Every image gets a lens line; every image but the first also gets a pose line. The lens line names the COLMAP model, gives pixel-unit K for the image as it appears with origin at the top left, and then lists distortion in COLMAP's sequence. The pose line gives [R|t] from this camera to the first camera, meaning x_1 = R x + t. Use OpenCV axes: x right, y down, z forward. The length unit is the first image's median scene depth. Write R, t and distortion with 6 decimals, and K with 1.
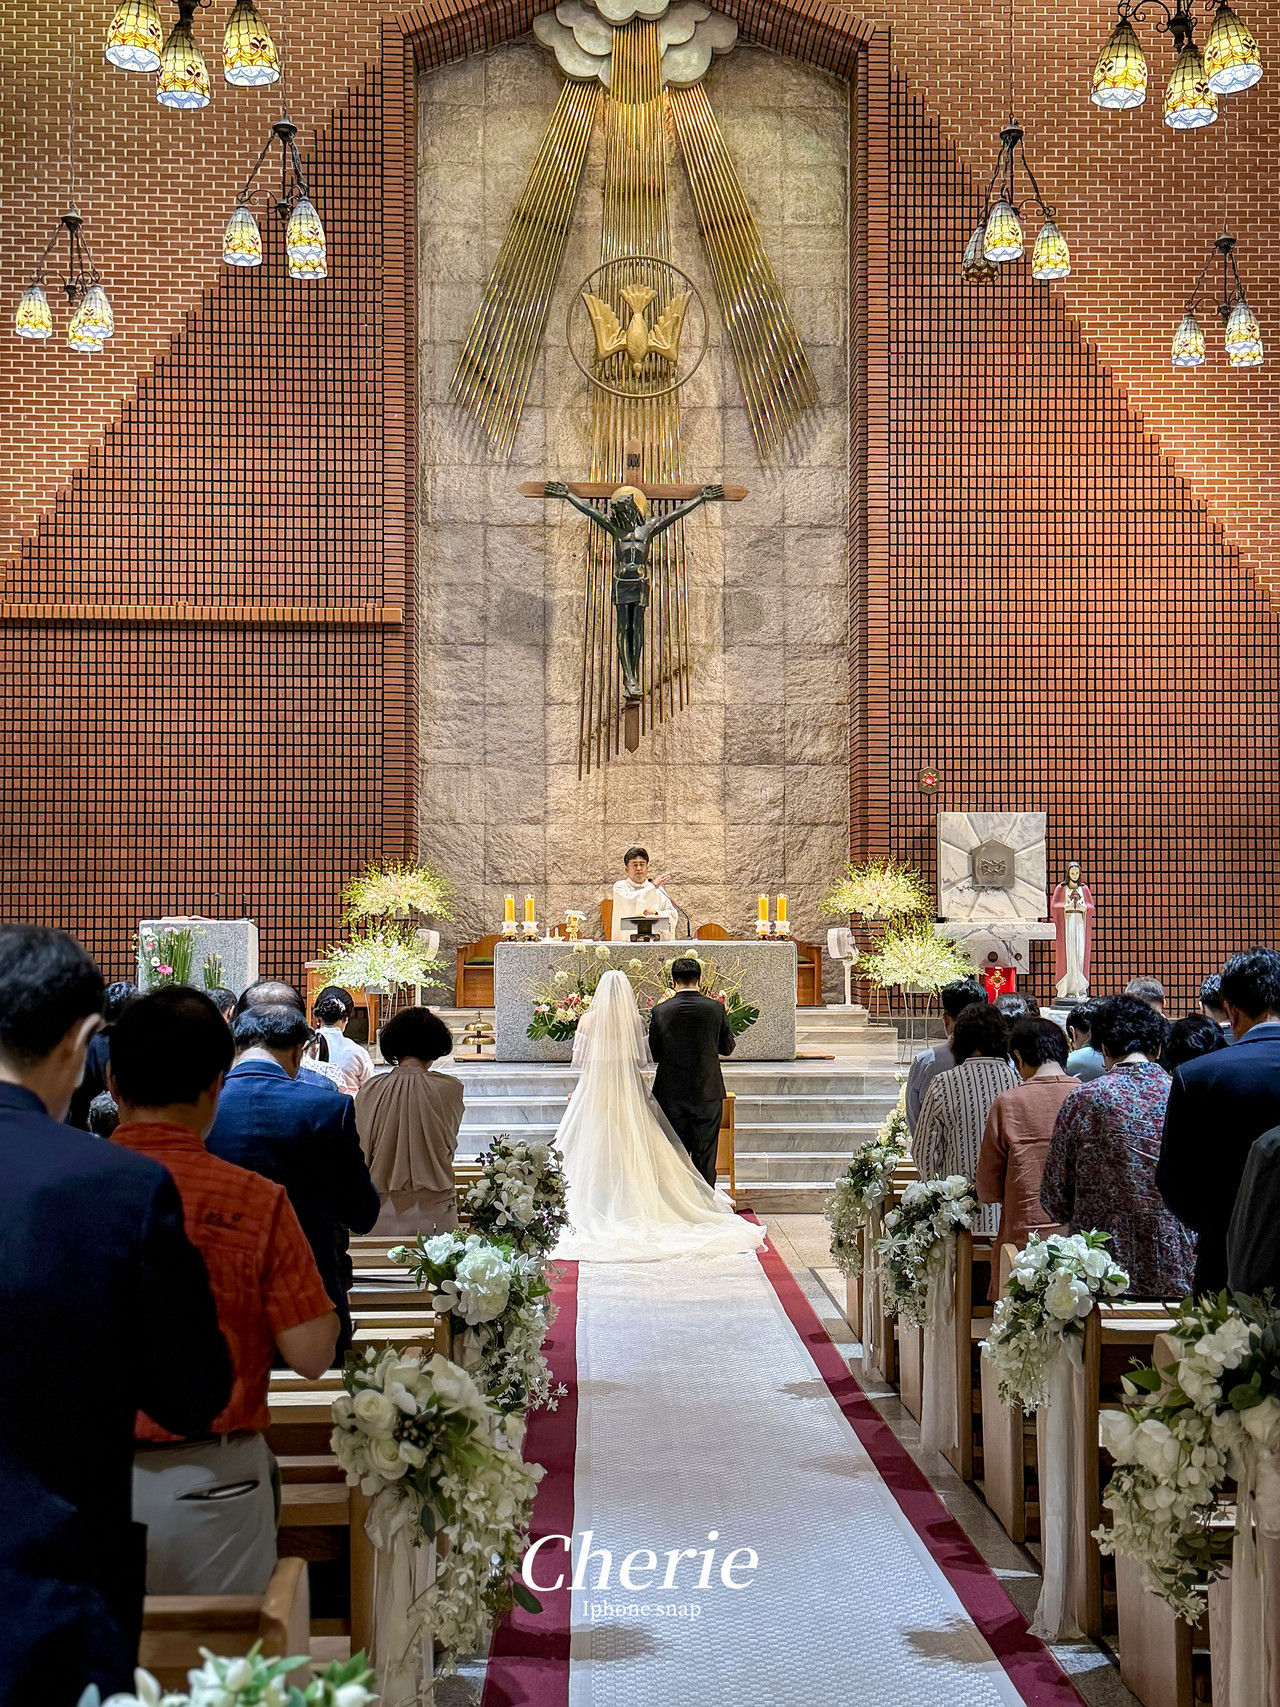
lens RADIAL K [[2021.1, 0, 658.3], [0, 2021.1, 838.9], [0, 0, 1]] dist [0.156242, -0.182231]
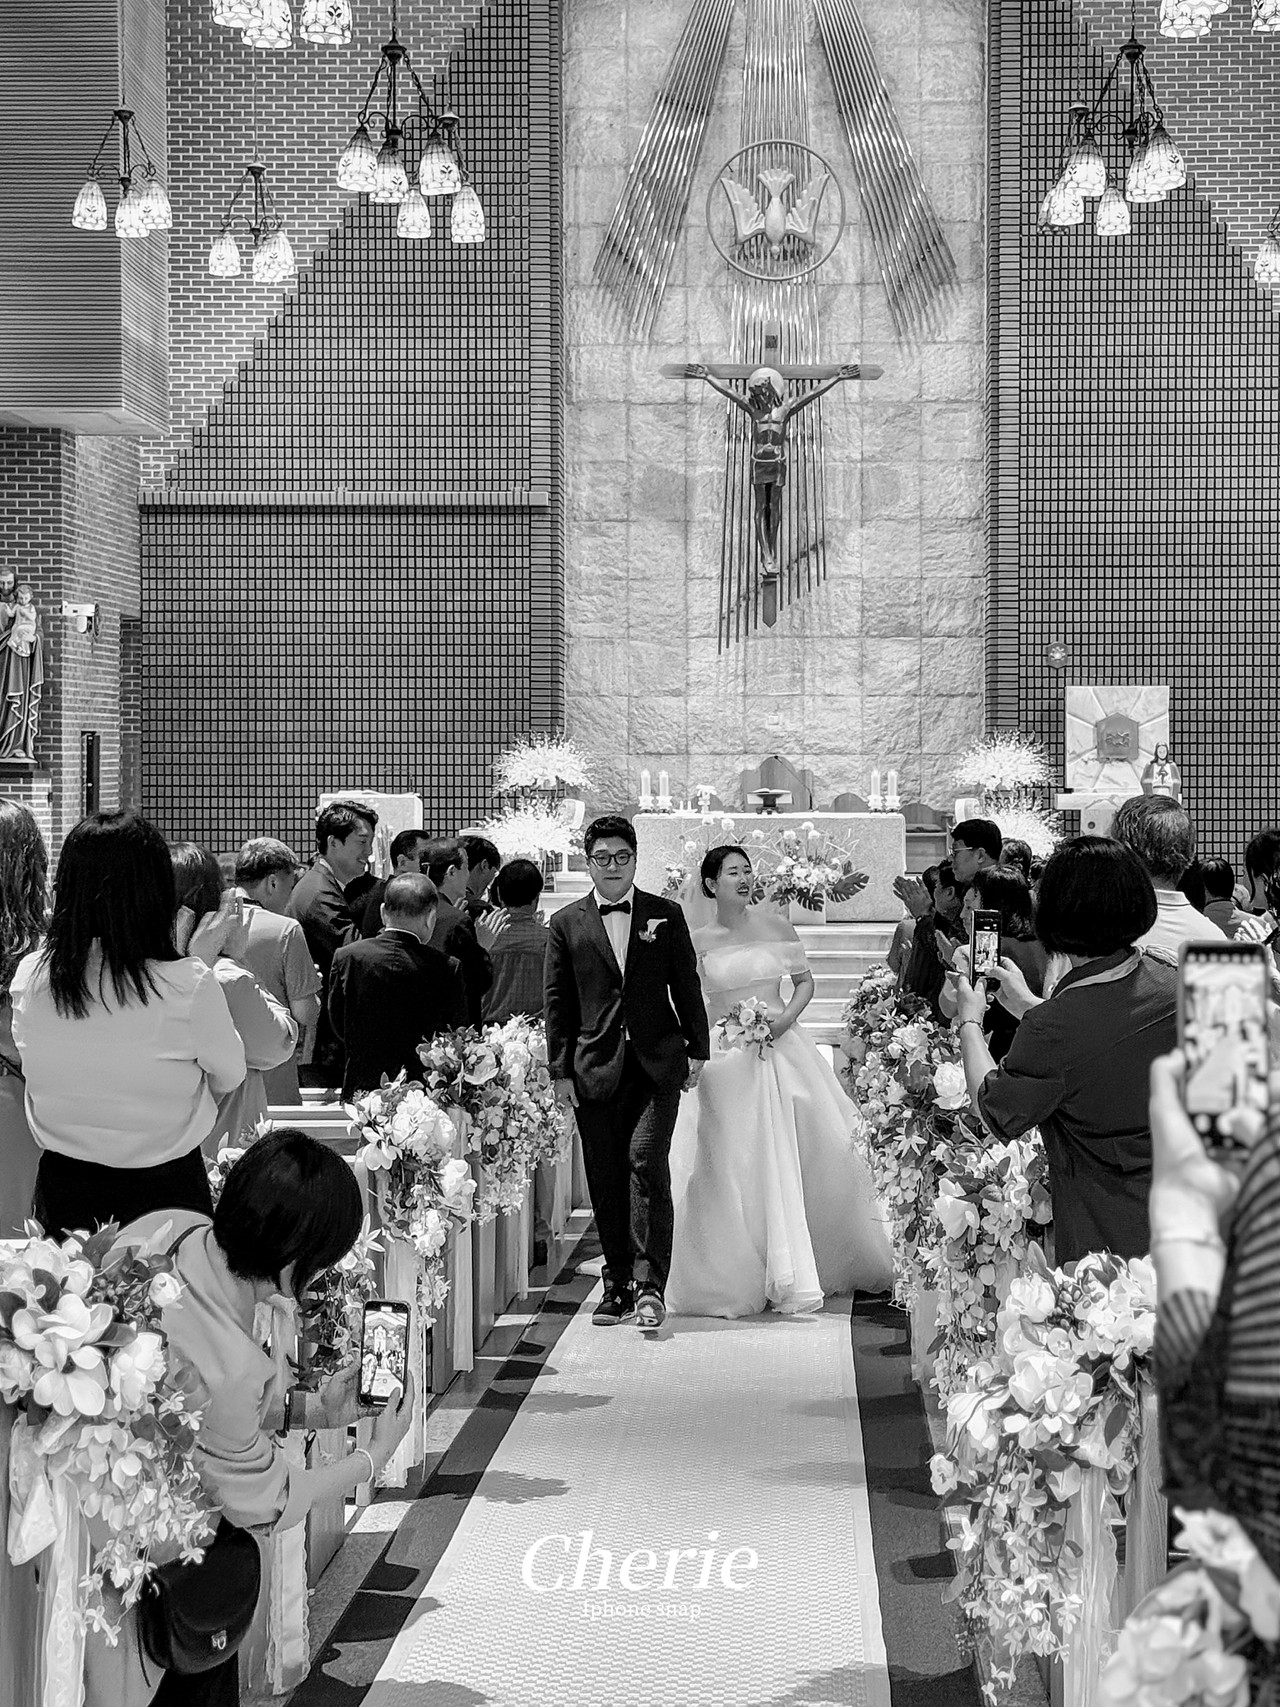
lens RADIAL K [[2948.0, 0, 702.4], [0, 2948.0, 786.3], [0, 0, 1]] dist [0.133583, -0.077185]
pose [[0.997337, 0.000989, -0.072922, 0.062812], [0.002872, 0.998600, 0.052823, -0.041548], [0.072872, -0.052892, 0.995938, -0.506081]]
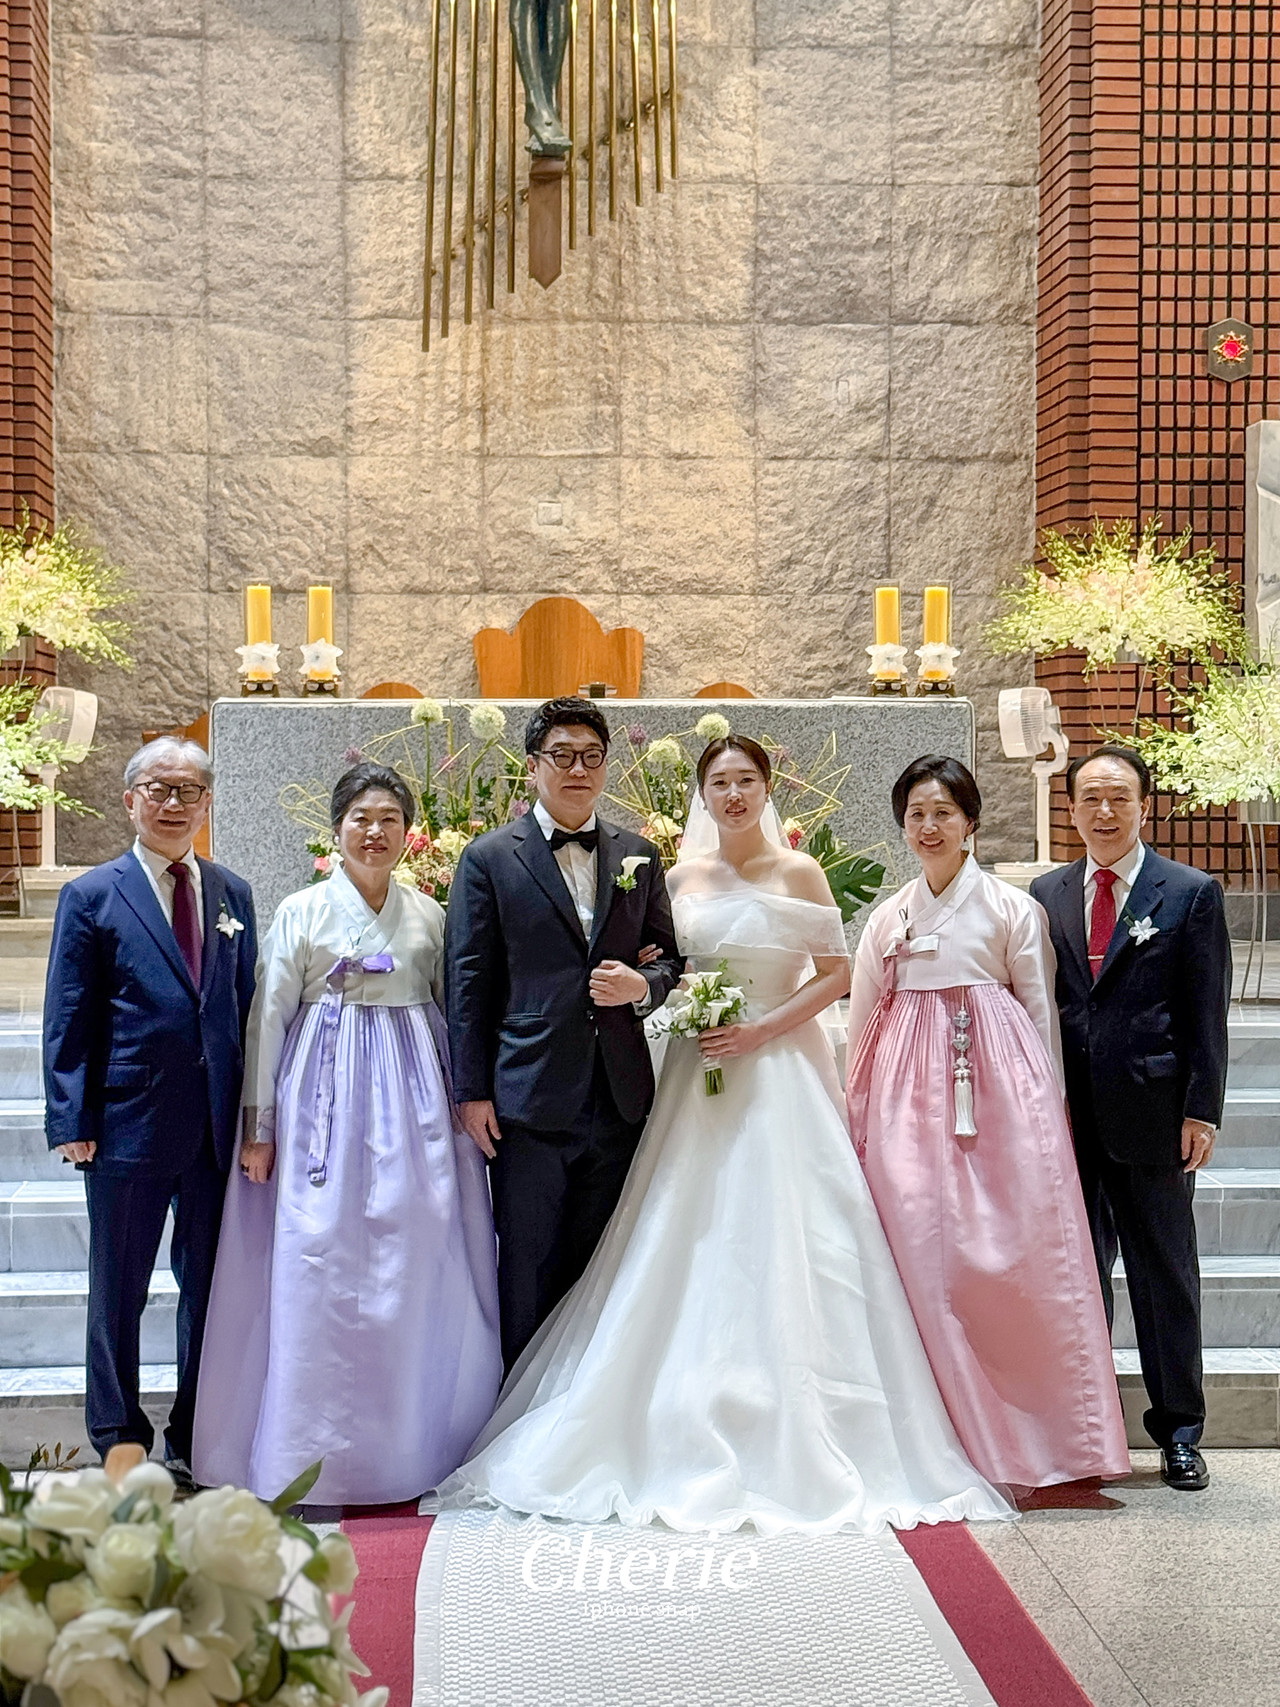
lens RADIAL K [[3148.1, 0, 647.4], [0, 3148.1, 783.2], [0, 0, 1]] dist [0.162847, 0.113148]
pose [[0.999439, 0.000826, 0.033487, -0.013809], [-0.002382, 0.998917, 0.046470, 0.032311], [-0.033413, -0.046523, 0.998358, 0.317156]]
